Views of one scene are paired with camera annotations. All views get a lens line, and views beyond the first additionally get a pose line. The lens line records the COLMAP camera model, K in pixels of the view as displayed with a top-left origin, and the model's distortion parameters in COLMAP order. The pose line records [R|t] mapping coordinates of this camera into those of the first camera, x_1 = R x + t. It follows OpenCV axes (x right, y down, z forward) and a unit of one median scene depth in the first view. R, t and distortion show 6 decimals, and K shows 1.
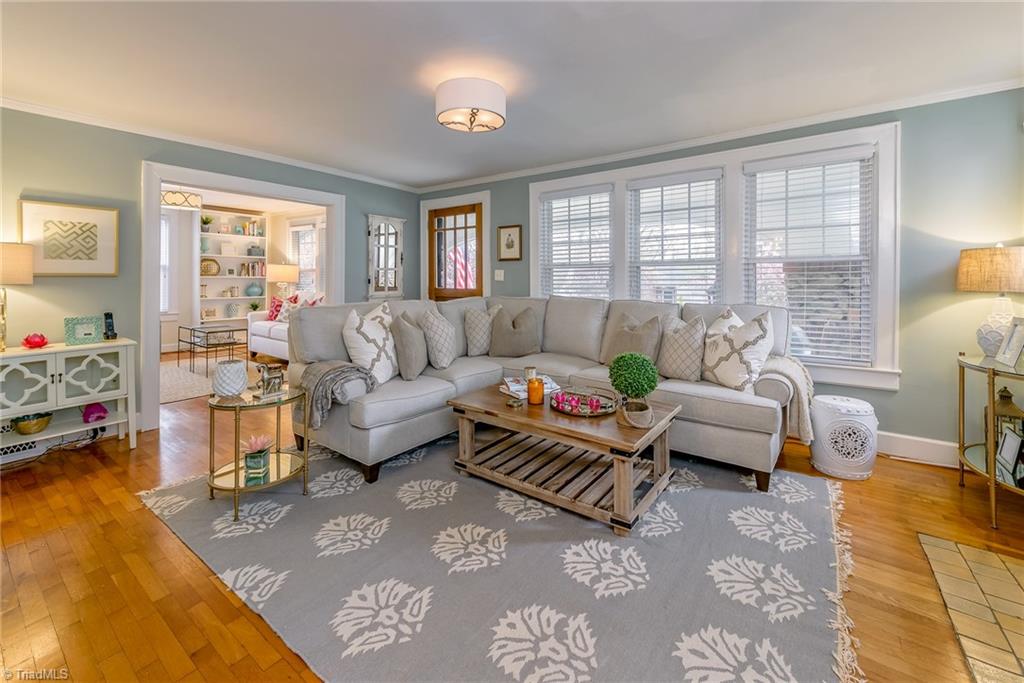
lens RADIAL K [[427.8, 0, 510.3], [0, 427.8, 282.4], [0, 0, 1]] dist [-0.000370, -0.000071]
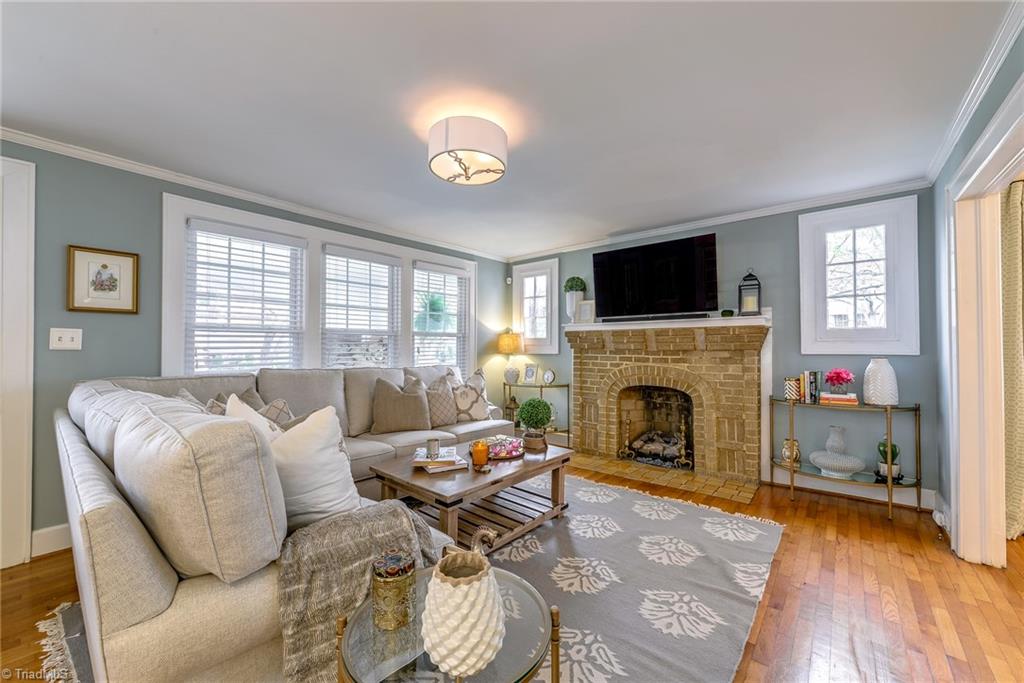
lens RADIAL K [[395.8, 0, 512.0], [0, 395.8, 341.5], [0, 0, 1]] dist [-0.000329, -0.000043]
pose [[0.073186, 0.017810, 0.997159, -0.769577], [0.007555, 0.999802, -0.018412, -0.000447], [-0.997290, 0.008881, 0.073037, 0.713455]]
